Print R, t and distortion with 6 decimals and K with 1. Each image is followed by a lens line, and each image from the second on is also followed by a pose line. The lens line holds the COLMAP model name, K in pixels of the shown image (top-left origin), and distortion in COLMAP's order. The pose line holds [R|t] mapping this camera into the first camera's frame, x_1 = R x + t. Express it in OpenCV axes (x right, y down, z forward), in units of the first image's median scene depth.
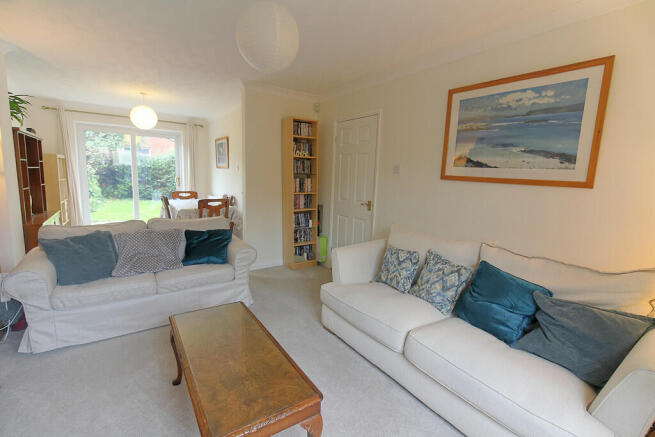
lens RADIAL K [[300.7, 0, 327.5], [0, 300.7, 218.5], [0, 0, 1]] dist [-0.001136, -0.000690]
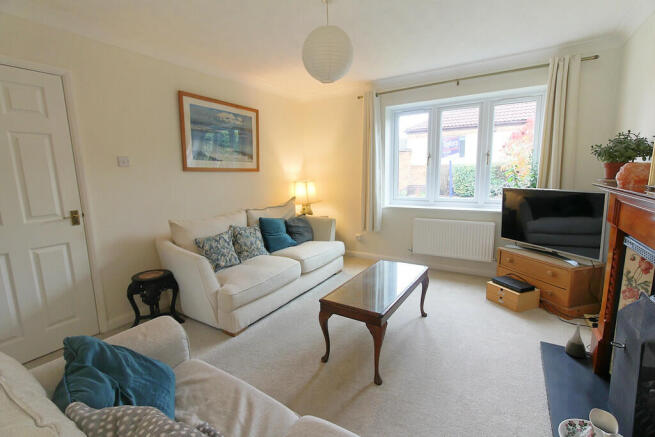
lens RADIAL K [[300.7, 0, 327.5], [0, 300.7, 218.5], [0, 0, 1]] dist [-0.001136, -0.000690]
pose [[-0.408660, -0.177027, 0.895354, -0.940061], [0.133305, 0.958912, 0.250437, -0.185475], [-0.902899, 0.221698, -0.368270, 1.061617]]
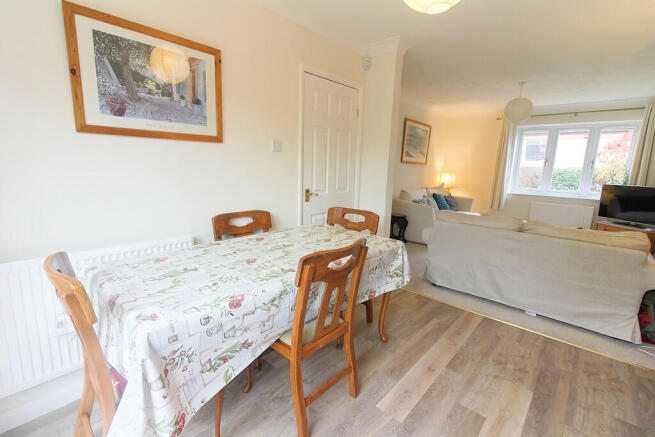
lens RADIAL K [[300.7, 0, 327.5], [0, 300.7, 218.5], [0, 0, 1]] dist [-0.001136, -0.000690]
pose [[-0.241332, -0.220976, 0.944949, -1.573185], [0.096782, 0.963395, 0.250006, -0.346846], [-0.965605, 0.151788, -0.211112, 2.117410]]
